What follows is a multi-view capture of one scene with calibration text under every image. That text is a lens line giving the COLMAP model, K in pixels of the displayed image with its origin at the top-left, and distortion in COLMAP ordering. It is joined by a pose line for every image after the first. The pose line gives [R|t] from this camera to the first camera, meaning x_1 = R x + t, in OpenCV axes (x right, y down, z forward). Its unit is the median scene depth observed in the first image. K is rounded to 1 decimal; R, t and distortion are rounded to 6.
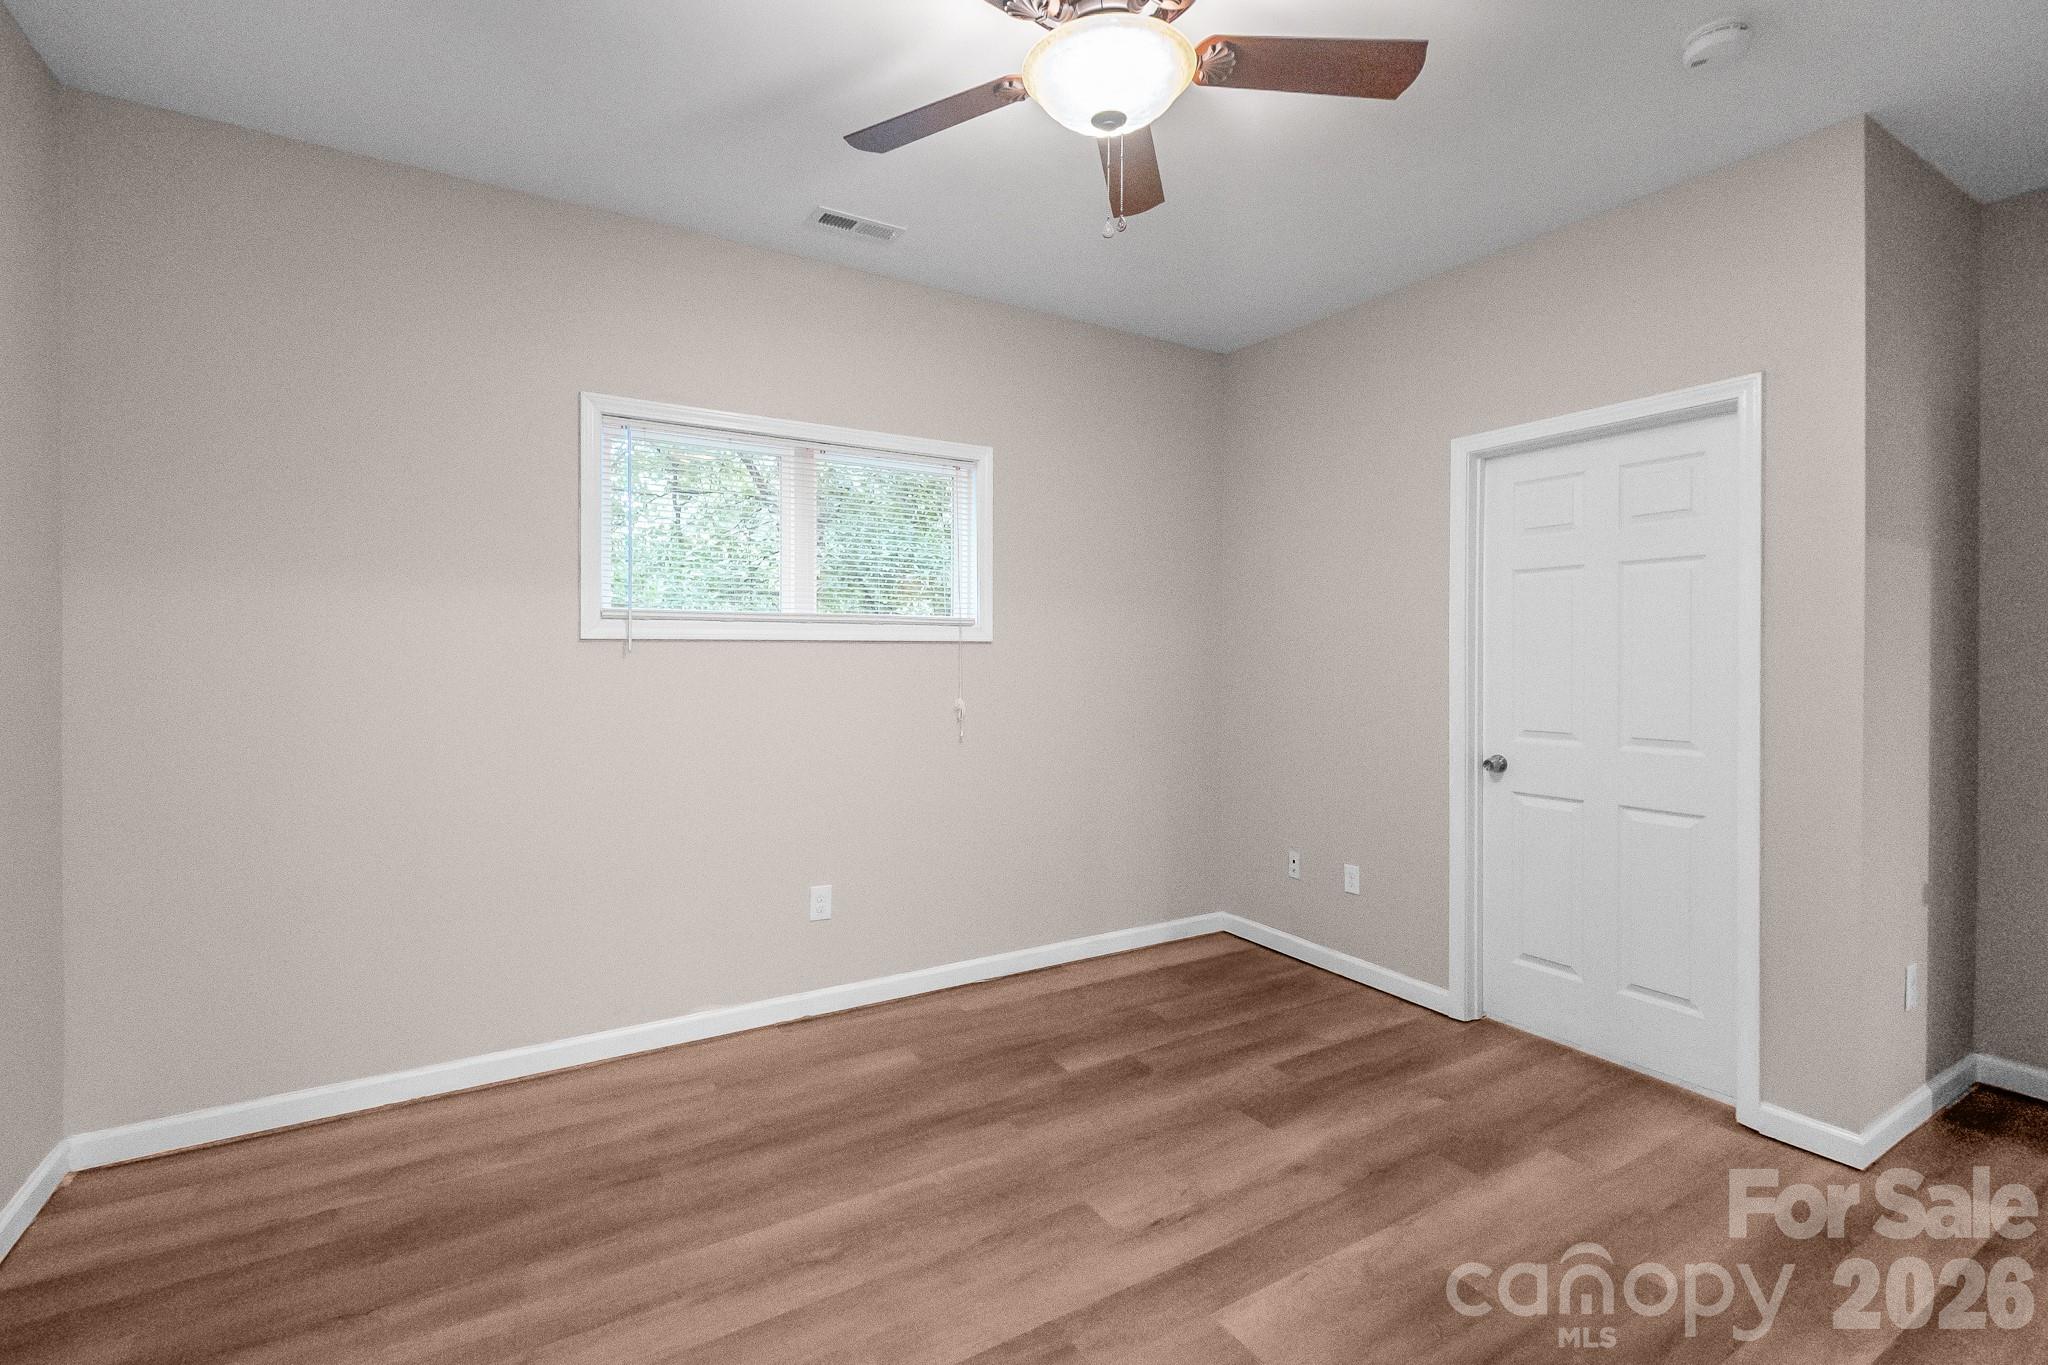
lens RADIAL K [[928.7, 0, 1024.7], [0, 928.7, 672.8], [0, 0, 1]] dist [0.004708, -0.000391]
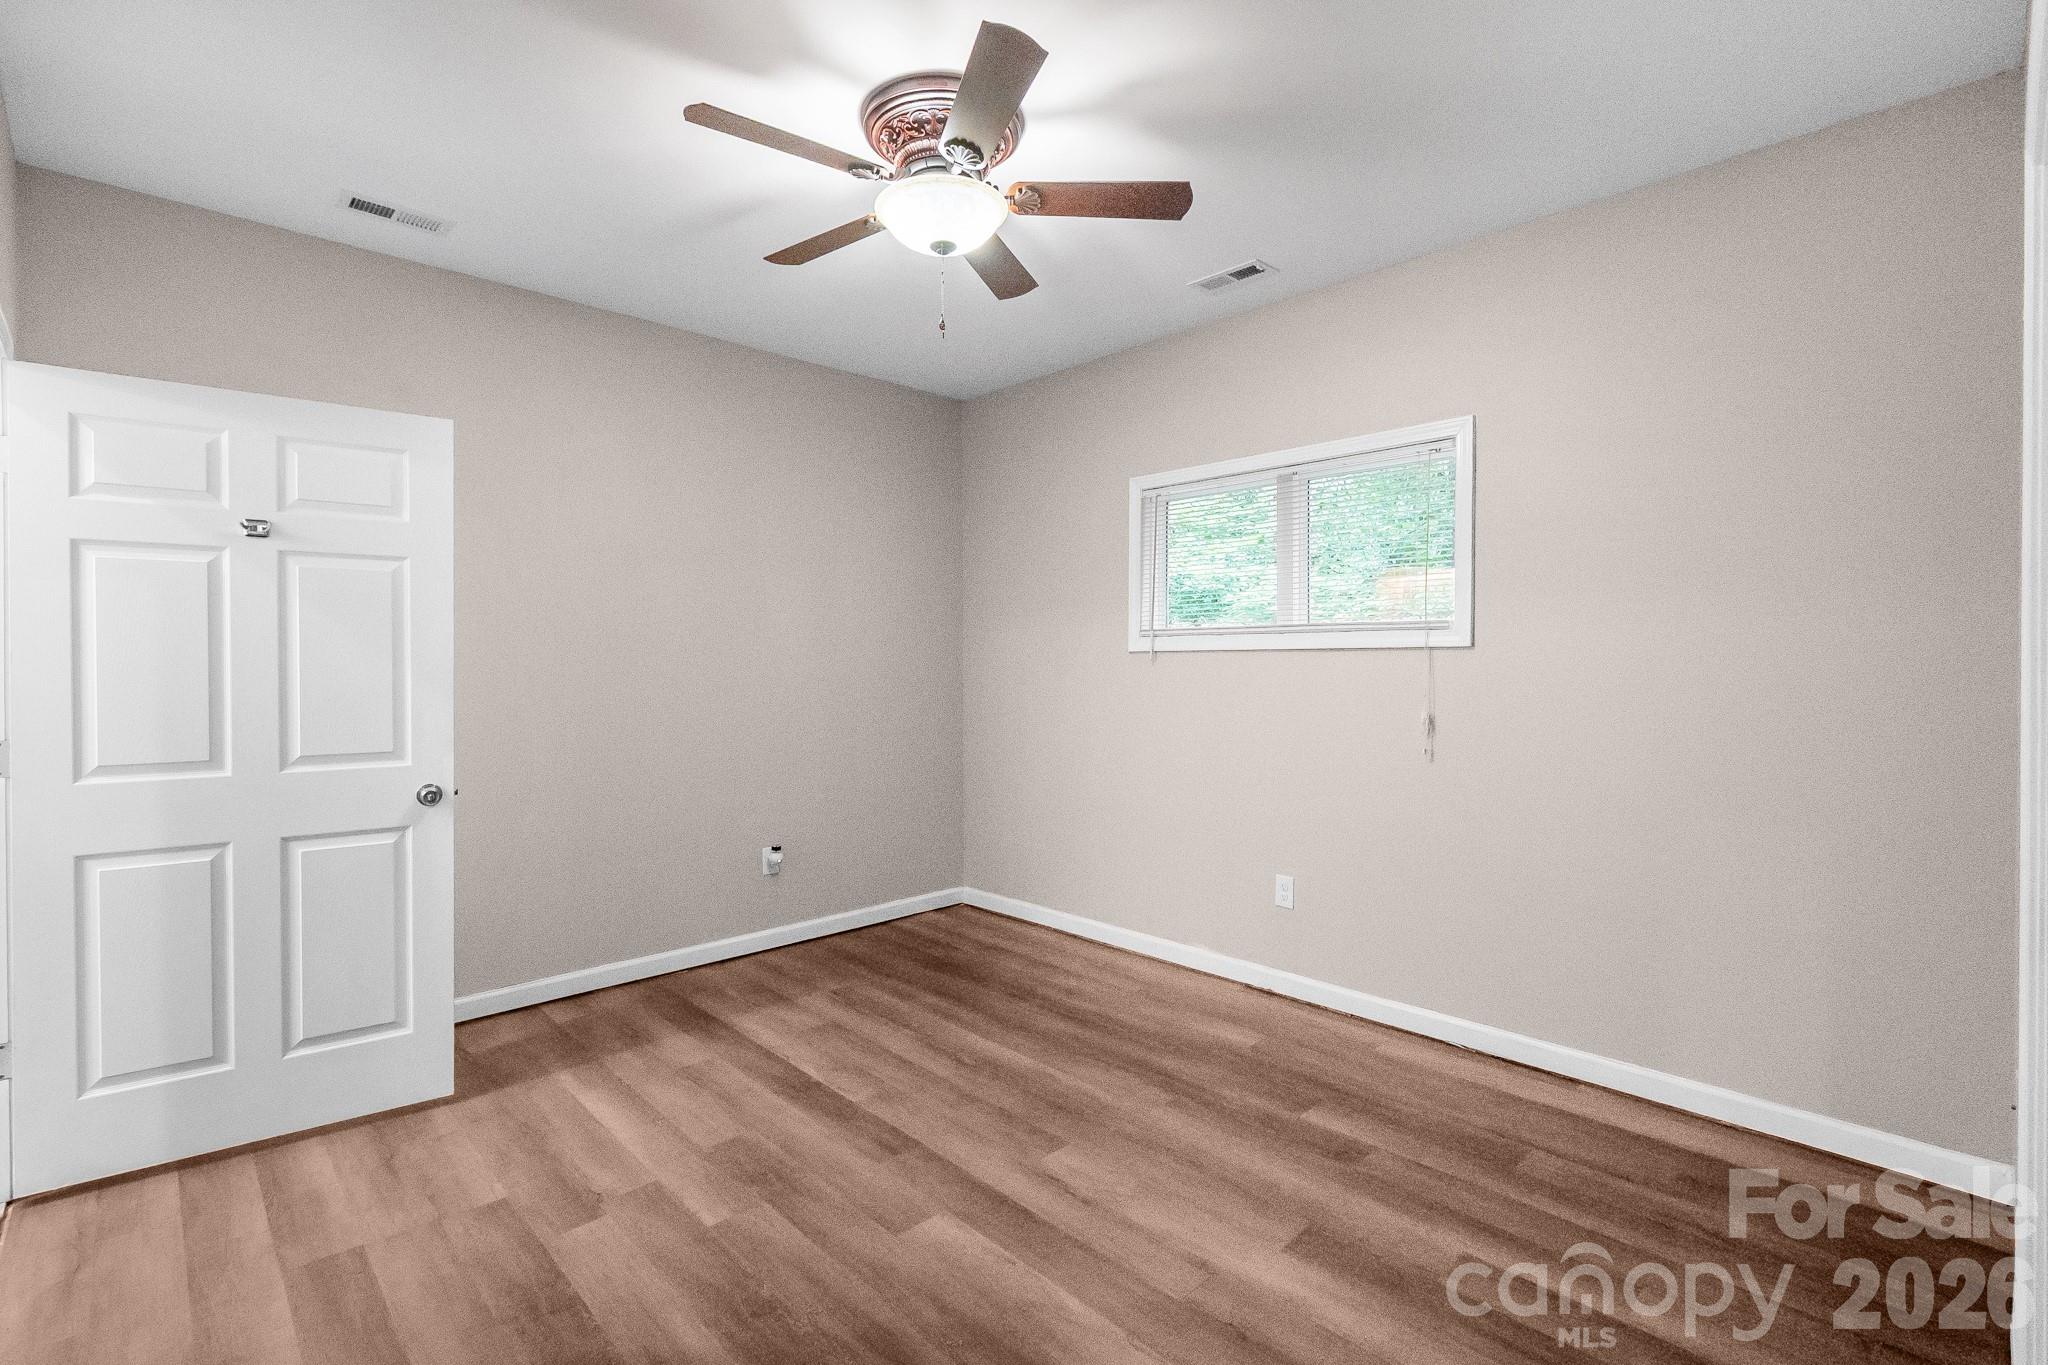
lens RADIAL K [[928.7, 0, 1007.2], [0, 928.7, 678.3], [0, 0, 1]] dist [0.004708, -0.000391]
pose [[0.204898, 0.015630, -0.978659, 0.969514], [-0.019226, 0.999744, 0.011941, -0.009550], [0.978594, 0.016369, 0.205146, 0.575565]]
